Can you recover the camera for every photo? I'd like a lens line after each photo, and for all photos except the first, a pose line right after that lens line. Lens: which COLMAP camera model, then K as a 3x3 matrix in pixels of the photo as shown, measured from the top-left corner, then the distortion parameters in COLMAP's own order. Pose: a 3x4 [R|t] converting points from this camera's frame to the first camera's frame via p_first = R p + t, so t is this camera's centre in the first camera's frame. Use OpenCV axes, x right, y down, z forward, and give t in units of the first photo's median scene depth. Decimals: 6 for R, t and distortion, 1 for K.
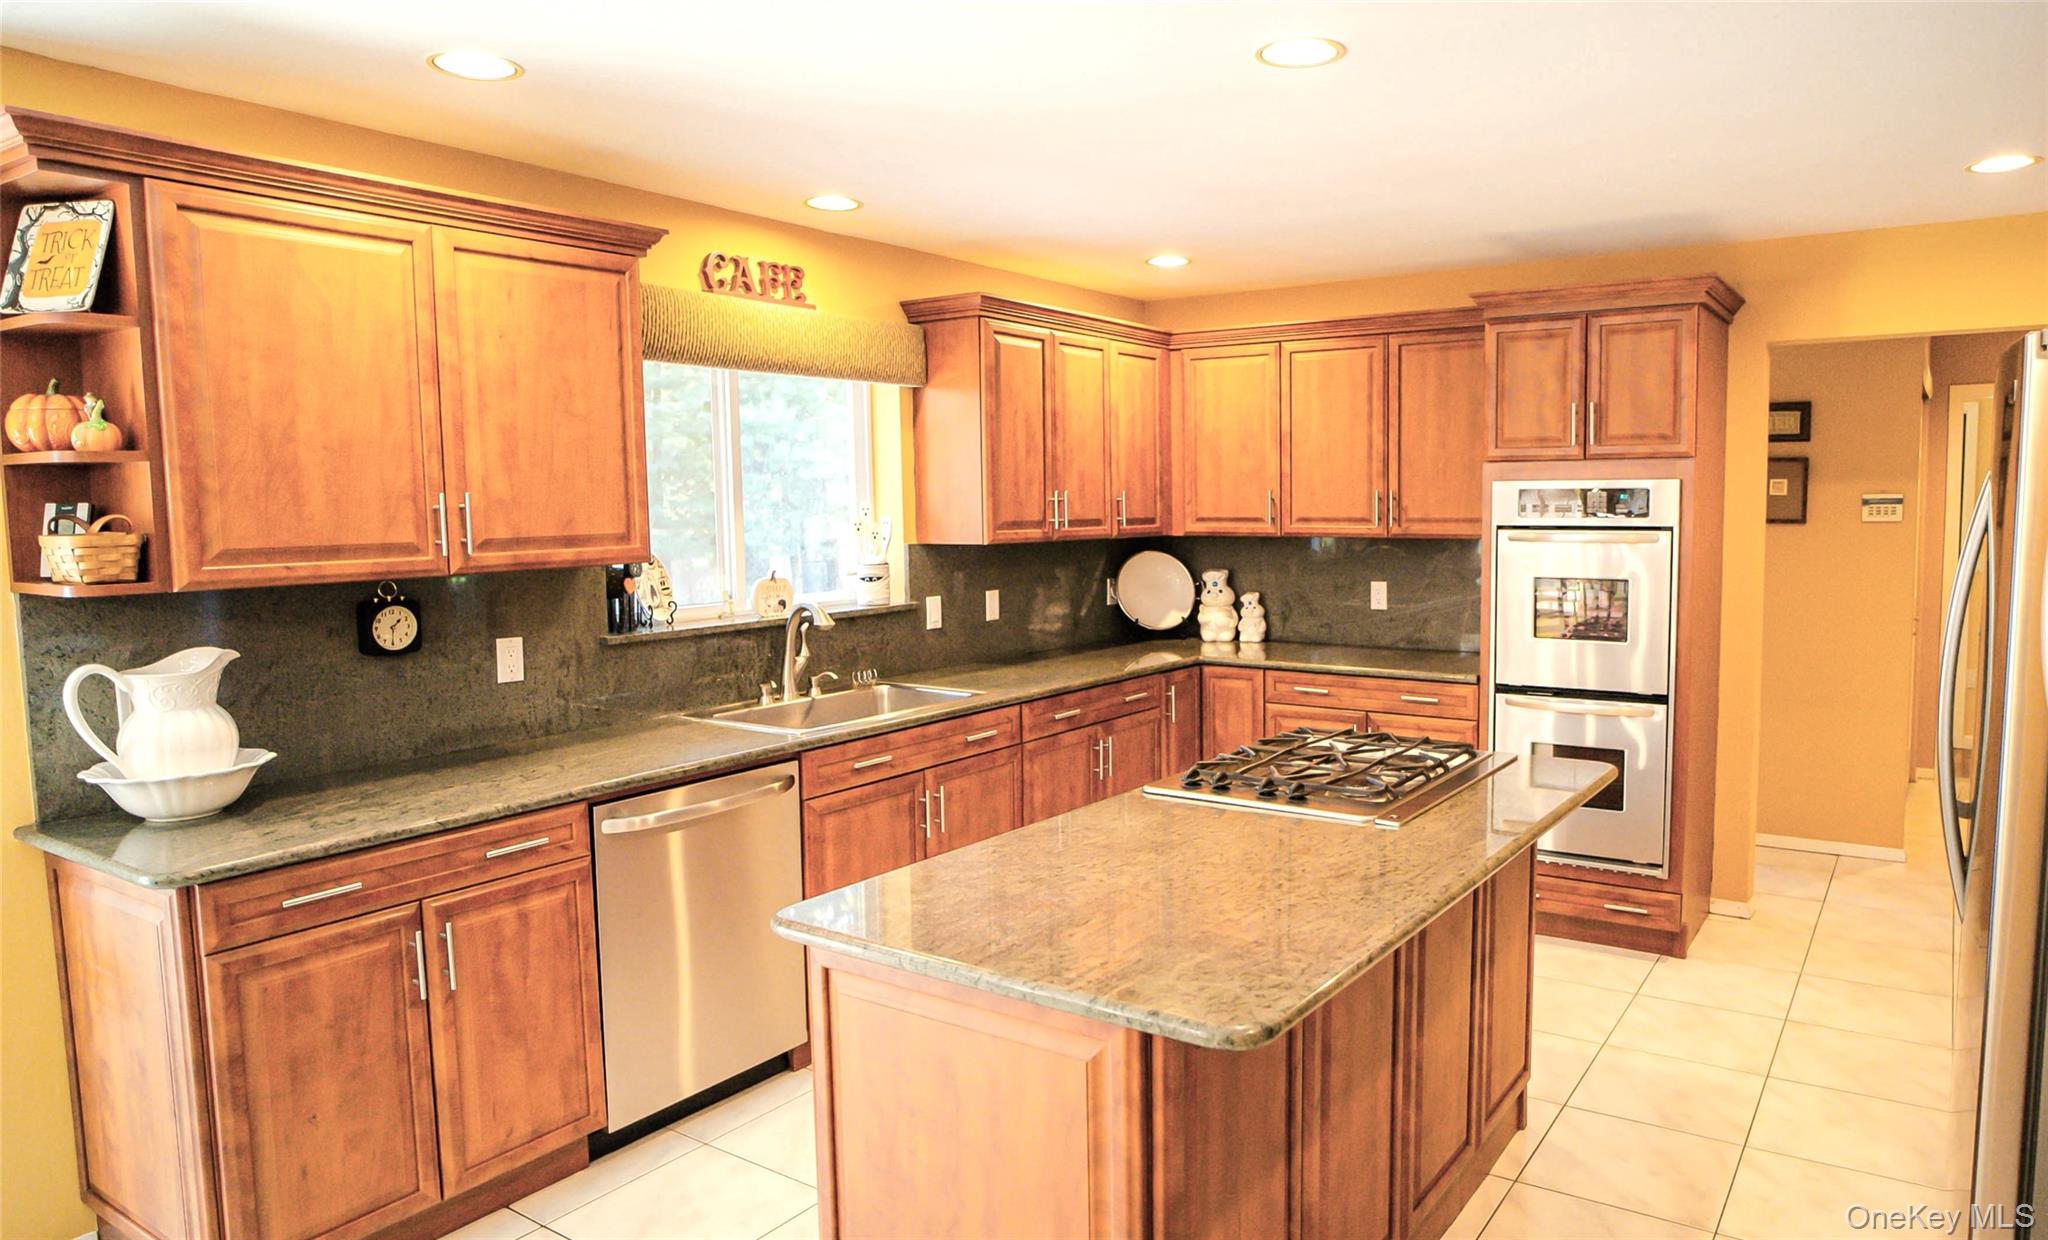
lens RADIAL K [[1337.3, 0, 1024.0], [0, 1337.3, 620.0], [0, 0, 1]] dist [-0.002526, -0.000947]
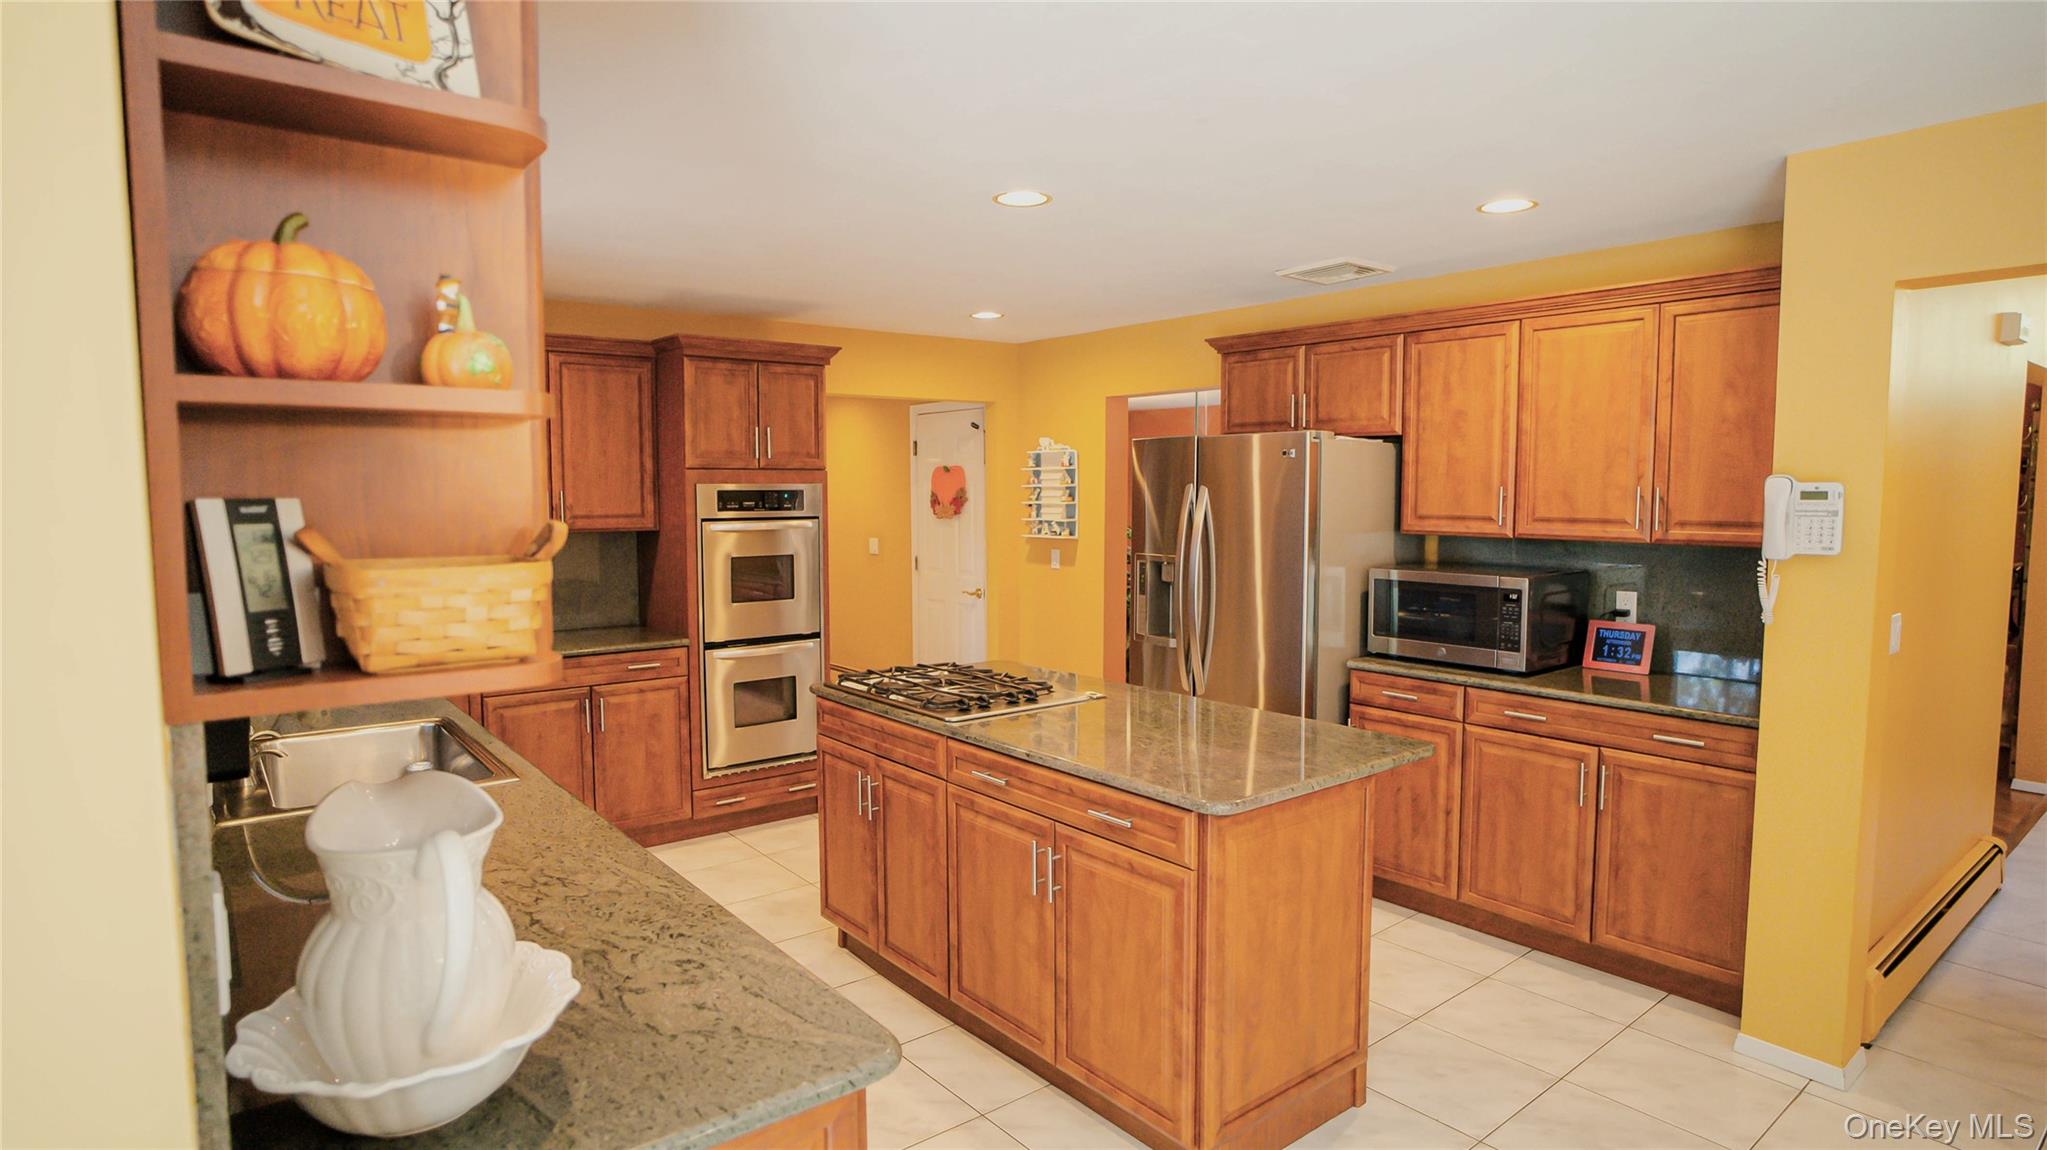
lens RADIAL K [[1075.6, 0, 1019.6], [0, 1075.6, 574.4], [0, 0, 1]] dist [-0.058851, 0.033318]
pose [[0.278001, -0.062381, 0.958553, -0.534066], [0.085935, 0.995503, 0.039862, -0.032255], [-0.956729, 0.071292, 0.282111, 0.425477]]
